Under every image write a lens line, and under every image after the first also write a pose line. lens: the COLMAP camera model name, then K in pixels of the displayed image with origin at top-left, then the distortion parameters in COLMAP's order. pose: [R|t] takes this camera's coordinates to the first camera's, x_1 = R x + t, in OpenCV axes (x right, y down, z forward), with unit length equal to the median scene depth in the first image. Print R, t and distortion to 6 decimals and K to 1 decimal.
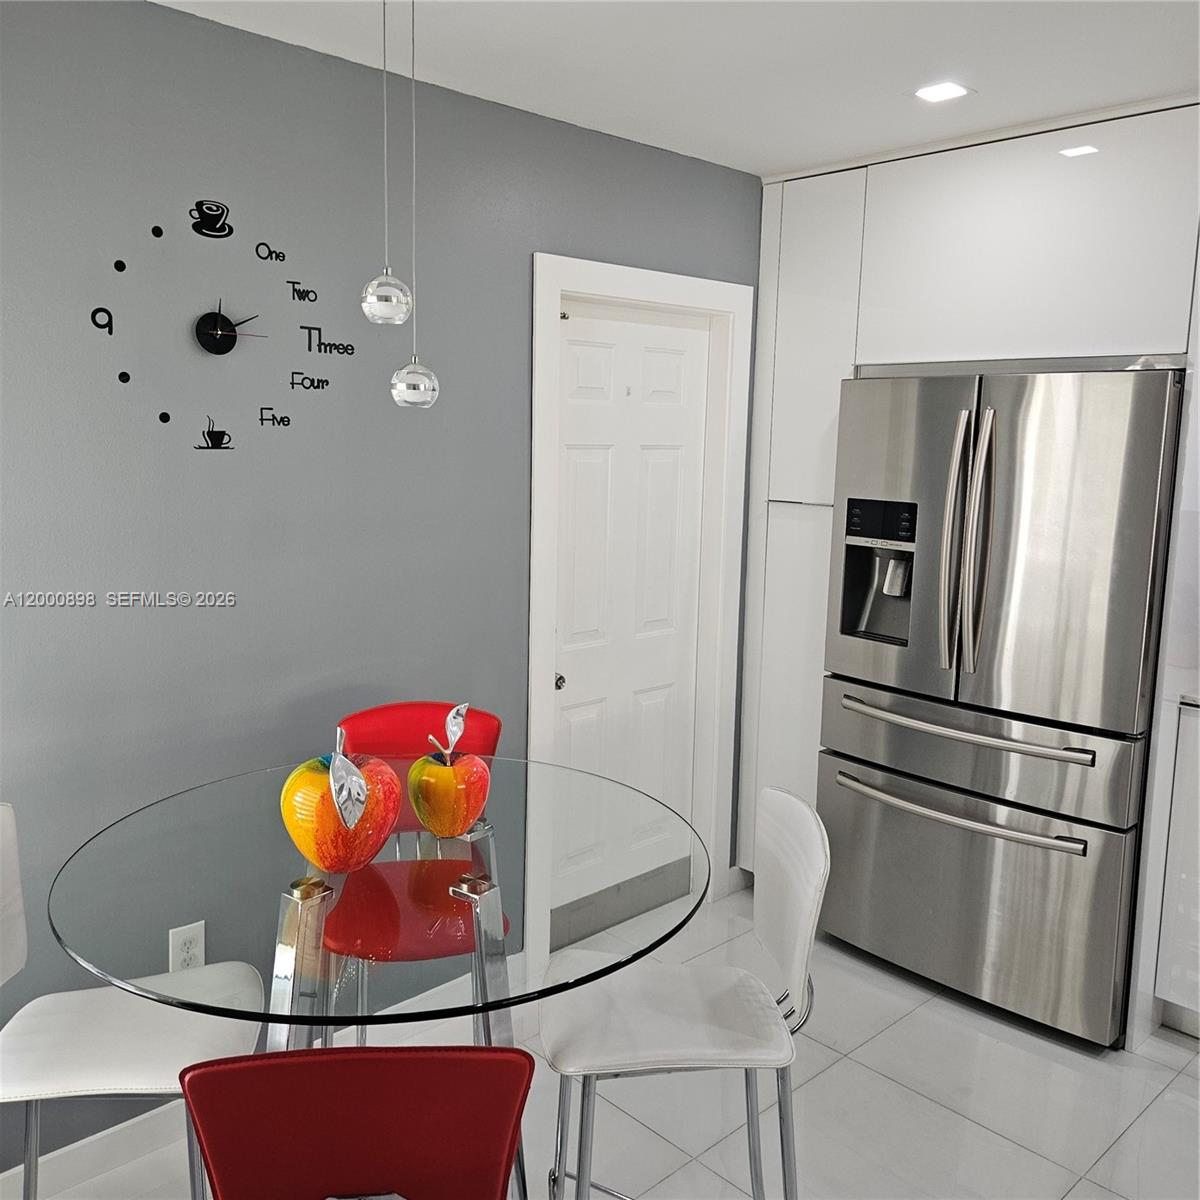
lens RADIAL K [[1086.4, 0, 599.3], [0, 1086.4, 600.0], [0, 0, 1]] dist [0.063726, -0.033841]
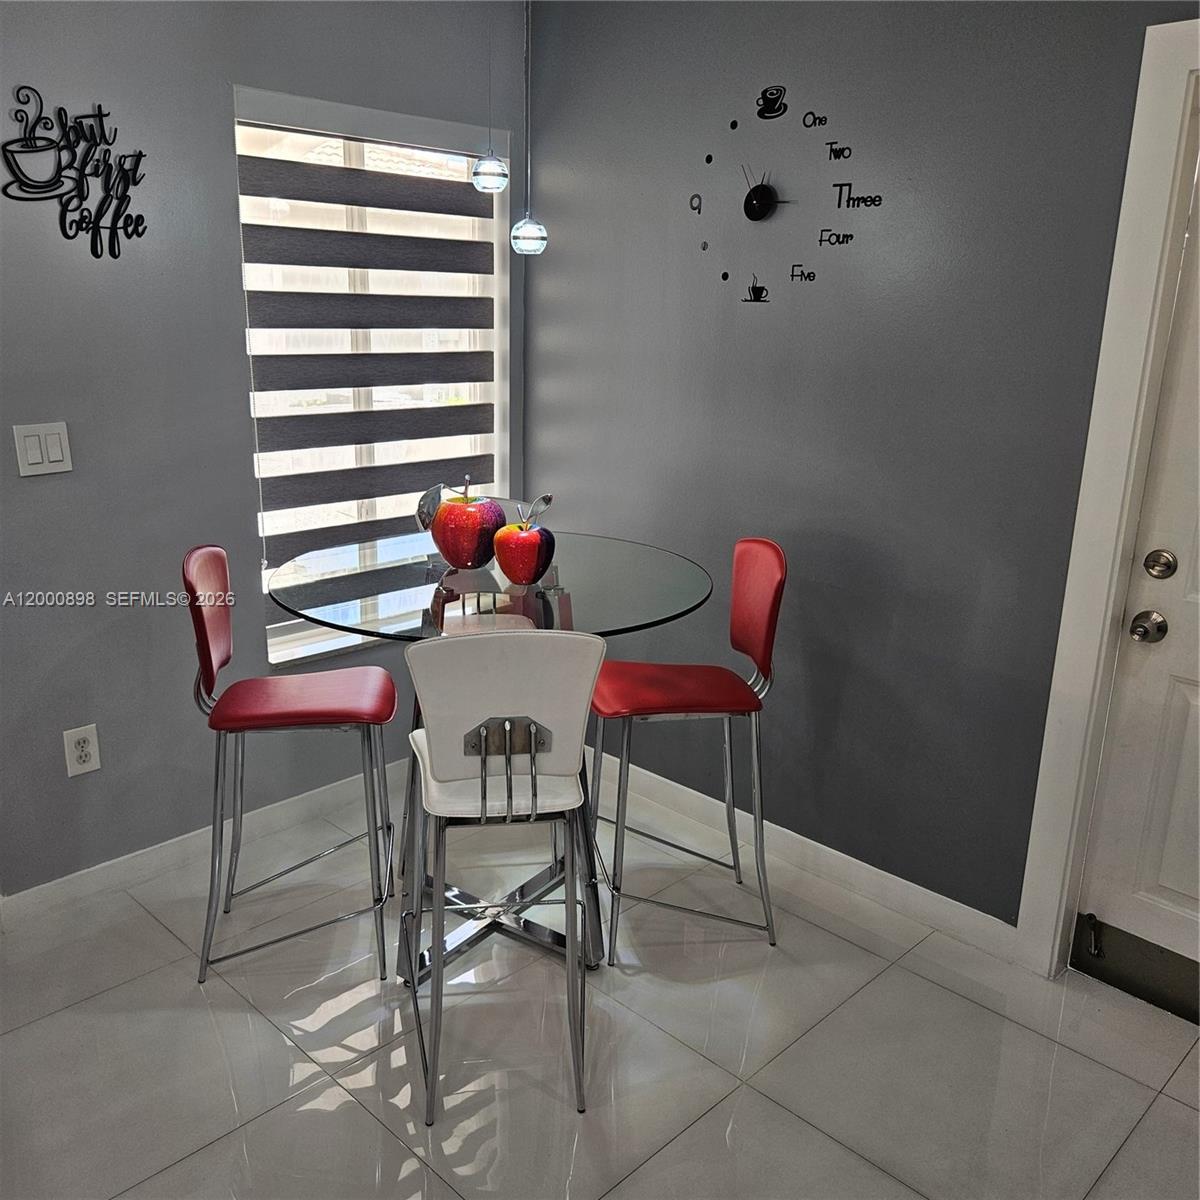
lens RADIAL K [[1086.4, 0, 599.9], [0, 1086.4, 599.9], [0, 0, 1]] dist [0.063726, -0.033841]
pose [[0.032518, 0.250306, -0.967620, 0.871005], [-0.170213, 0.955377, 0.241419, -0.081835], [0.984871, 0.156851, 0.073672, 0.761822]]
